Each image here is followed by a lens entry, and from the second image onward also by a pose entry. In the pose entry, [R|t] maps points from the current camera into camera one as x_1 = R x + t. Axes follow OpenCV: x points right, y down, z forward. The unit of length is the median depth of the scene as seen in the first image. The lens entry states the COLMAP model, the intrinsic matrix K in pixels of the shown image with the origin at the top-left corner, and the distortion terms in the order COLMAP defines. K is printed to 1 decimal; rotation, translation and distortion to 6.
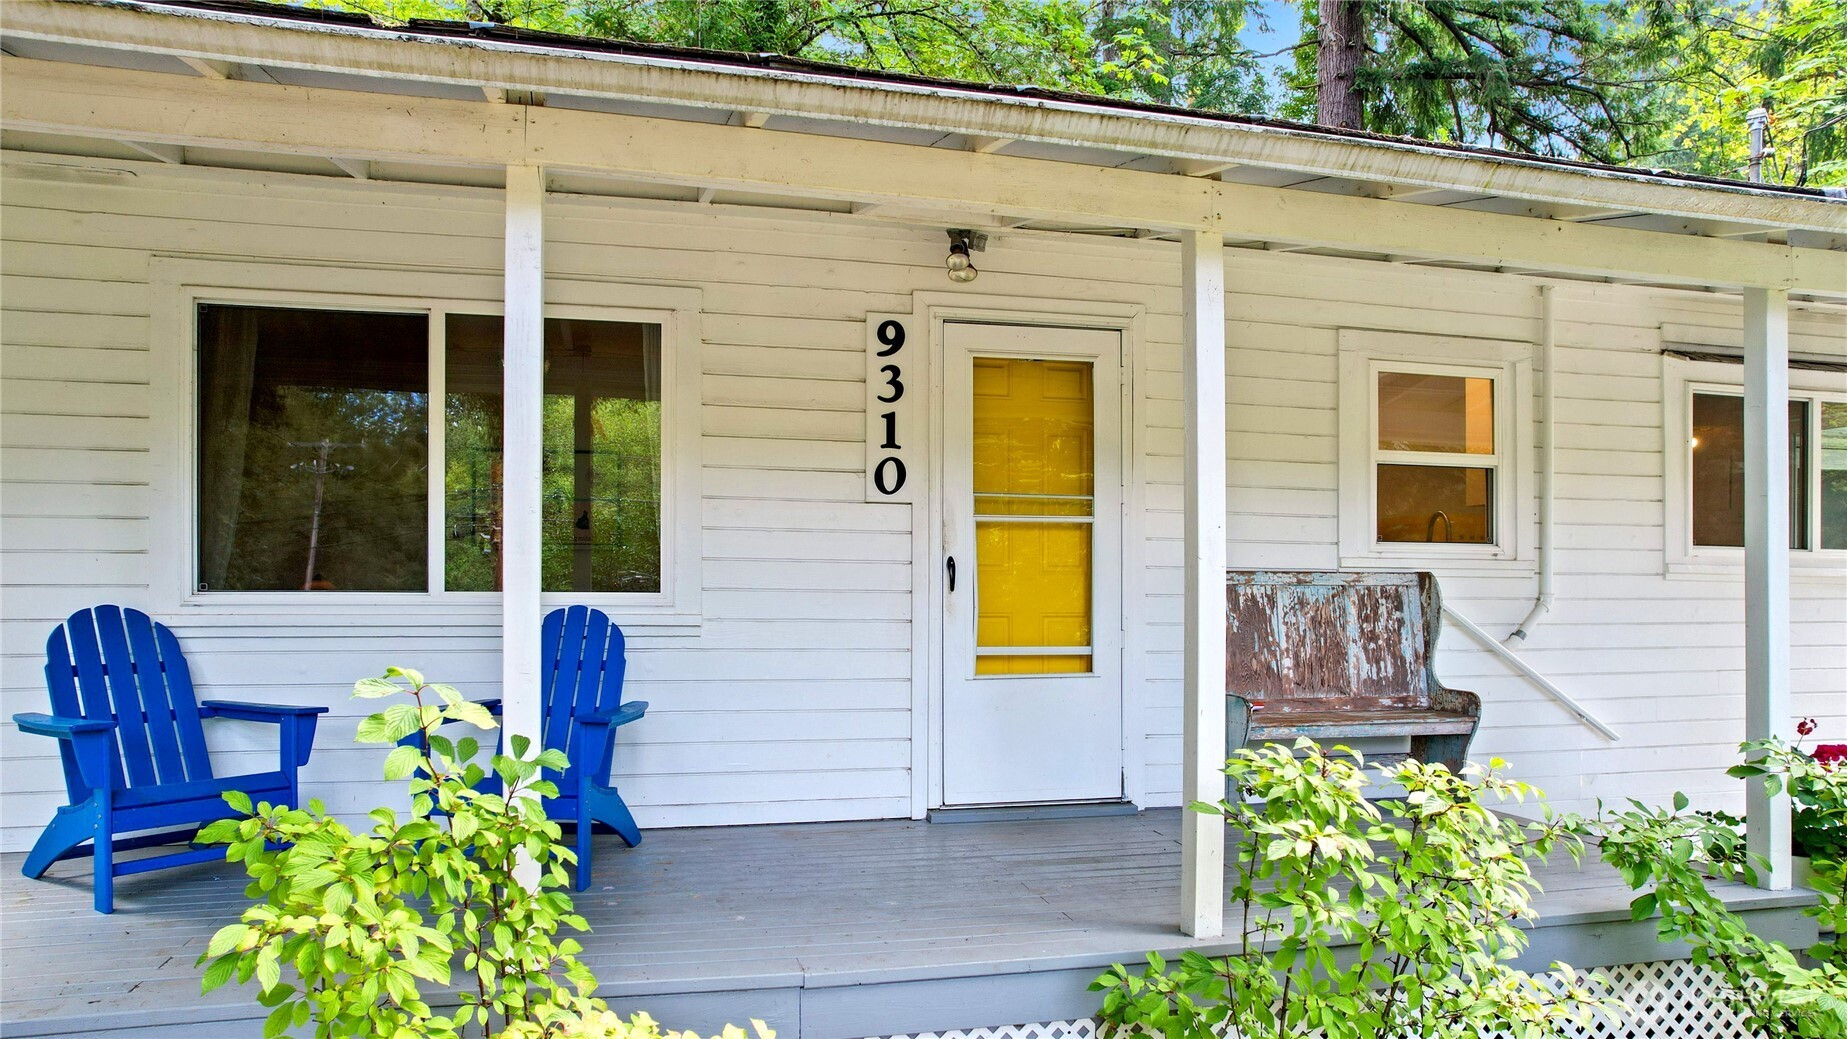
lens RADIAL K [[1184.7, 0, 923.5], [0, 1184.7, 519.5], [0, 0, 1]] dist [-0.050391, 0.034516]
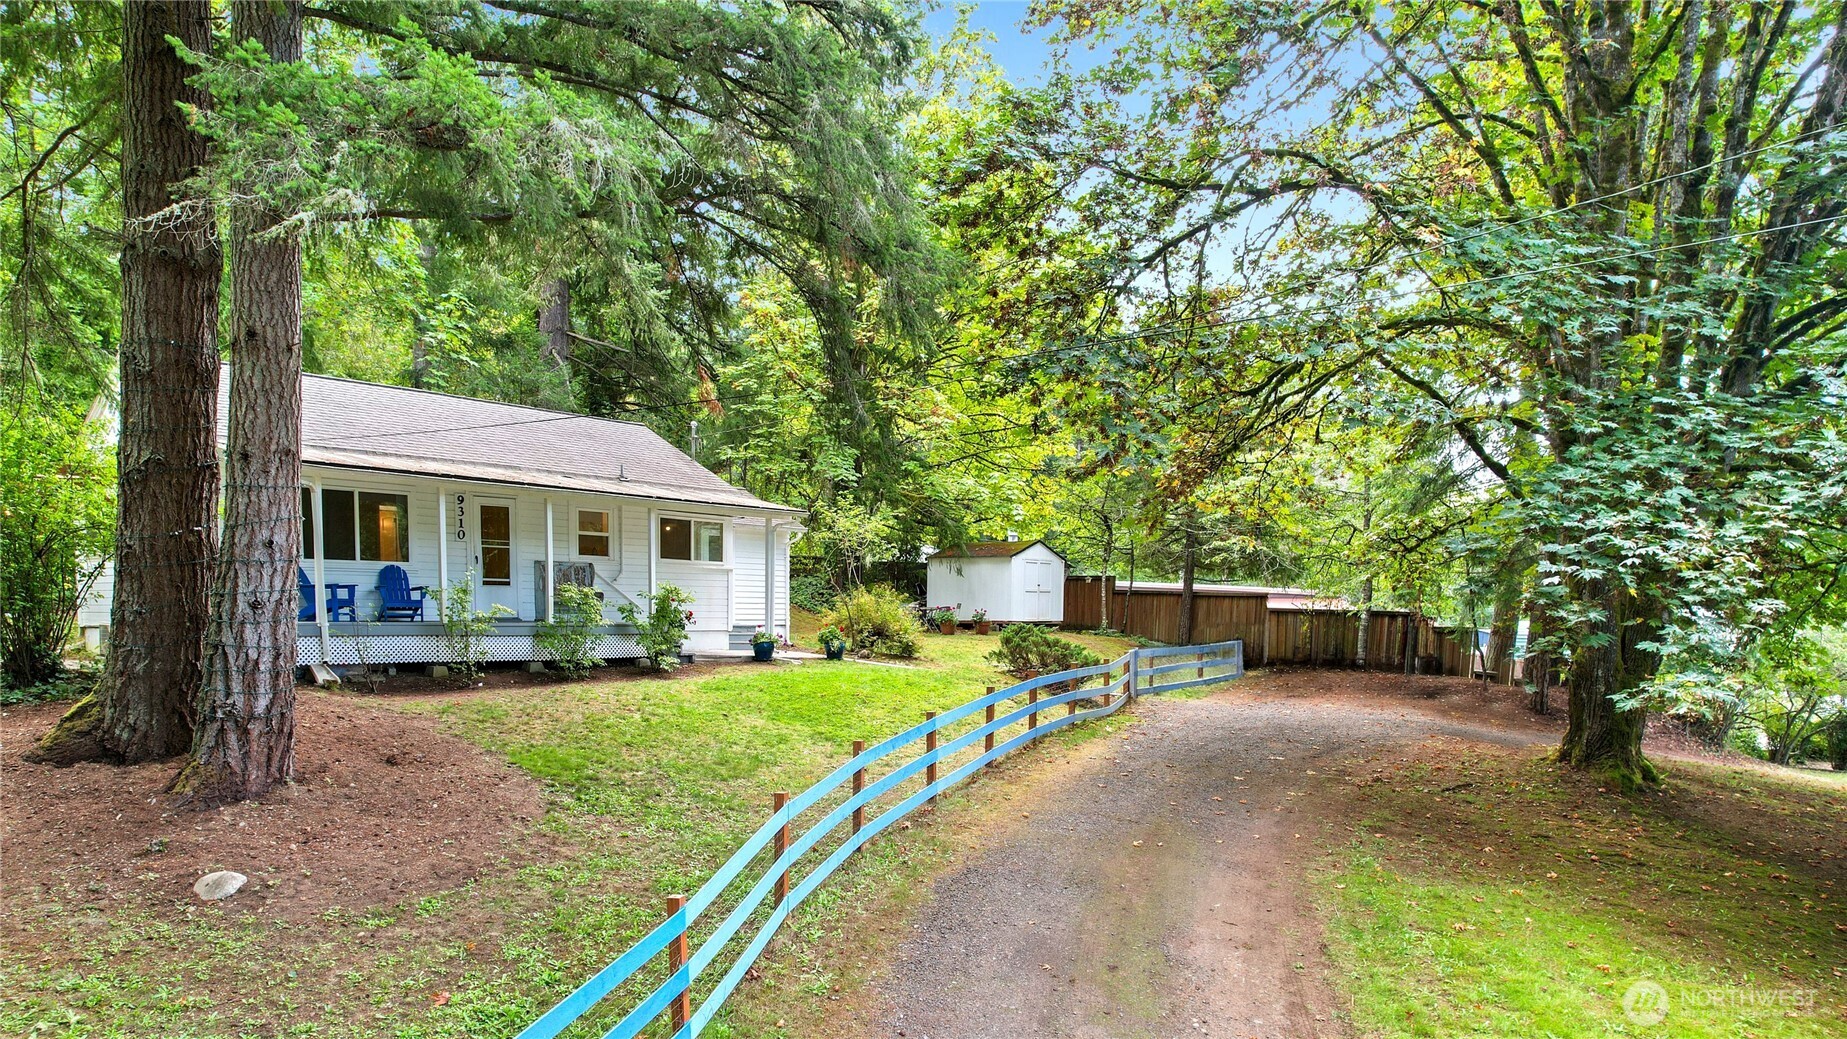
lens RADIAL K [[1184.7, 0, 923.5], [0, 1184.7, 519.5], [0, 0, 1]] dist [-0.050391, 0.034516]
pose [[0.800299, 0.046337, 0.597807, -1.161784], [-0.036410, 0.998925, -0.028685, -0.030137], [-0.598494, 0.001191, 0.801126, -3.136749]]
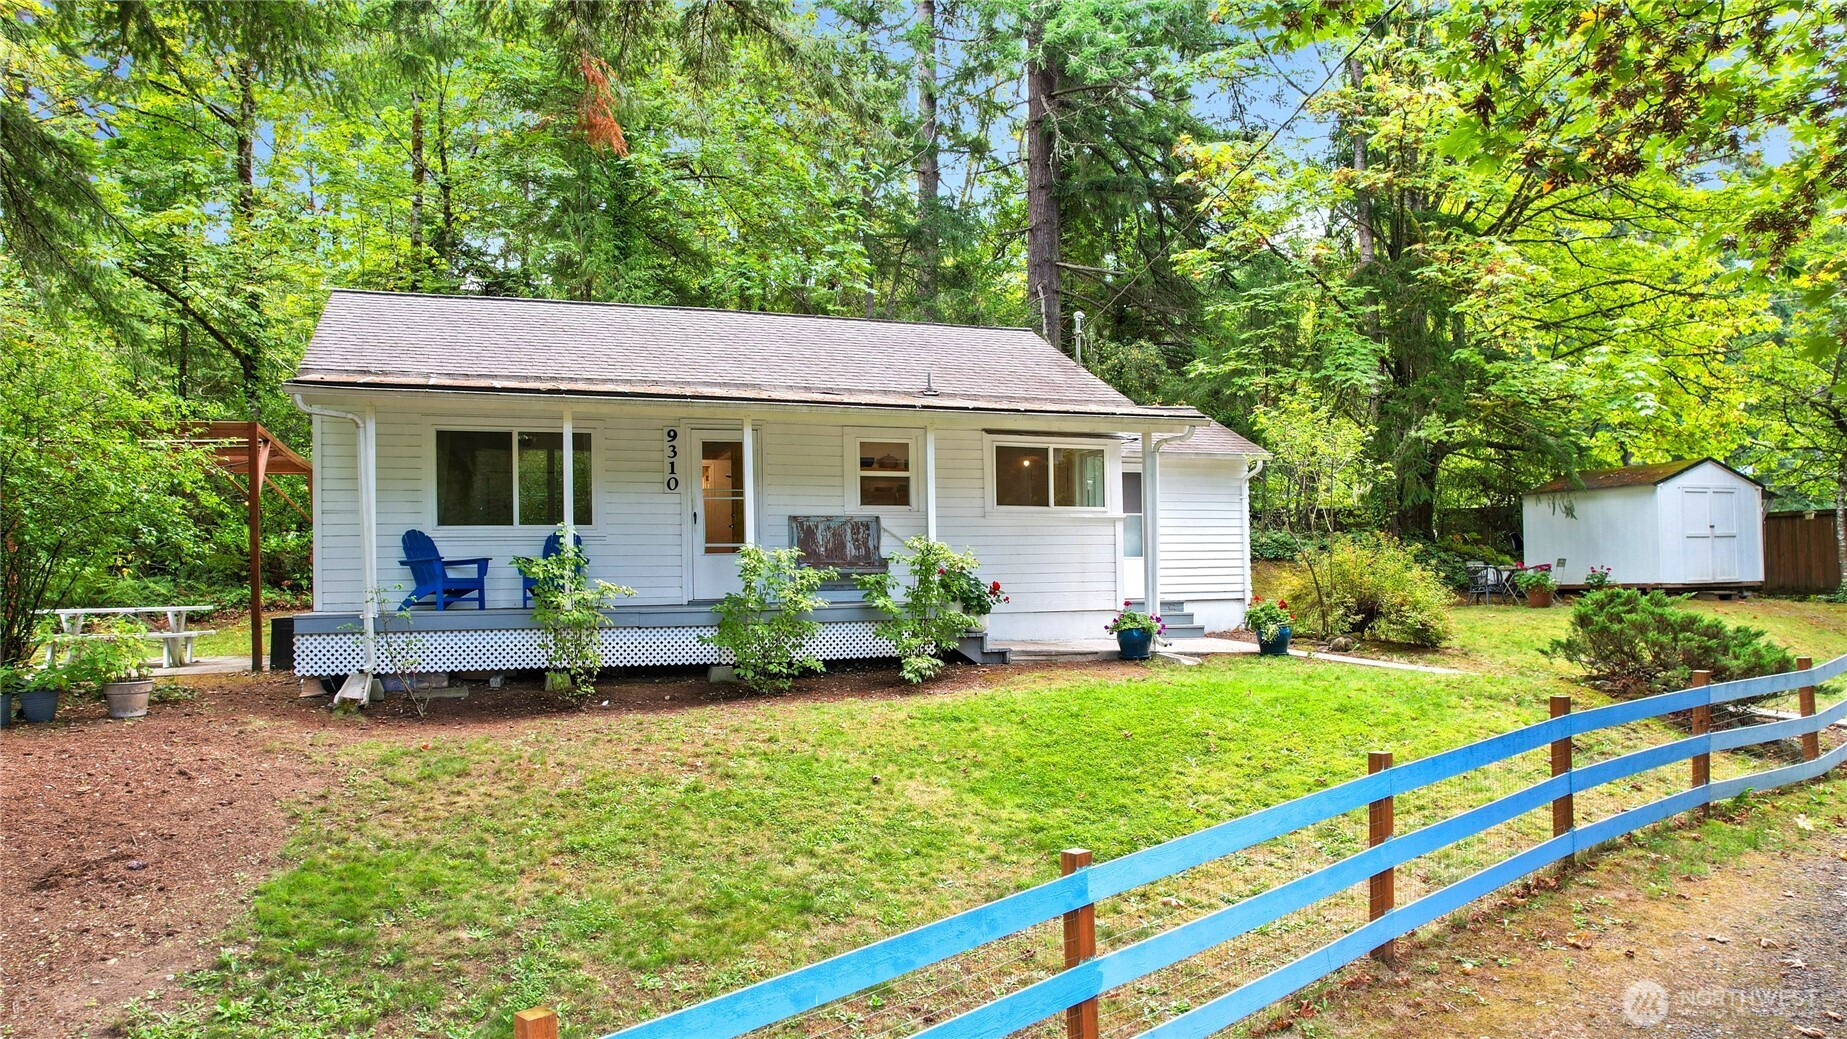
lens RADIAL K [[1184.7, 0, 923.5], [0, 1184.7, 519.5], [0, 0, 1]] dist [-0.050391, 0.034516]
pose [[0.994043, -0.018540, 0.107396, 0.265706], [0.018875, 0.999820, -0.002097, 0.066950], [-0.107338, 0.004112, 0.994214, -1.902290]]
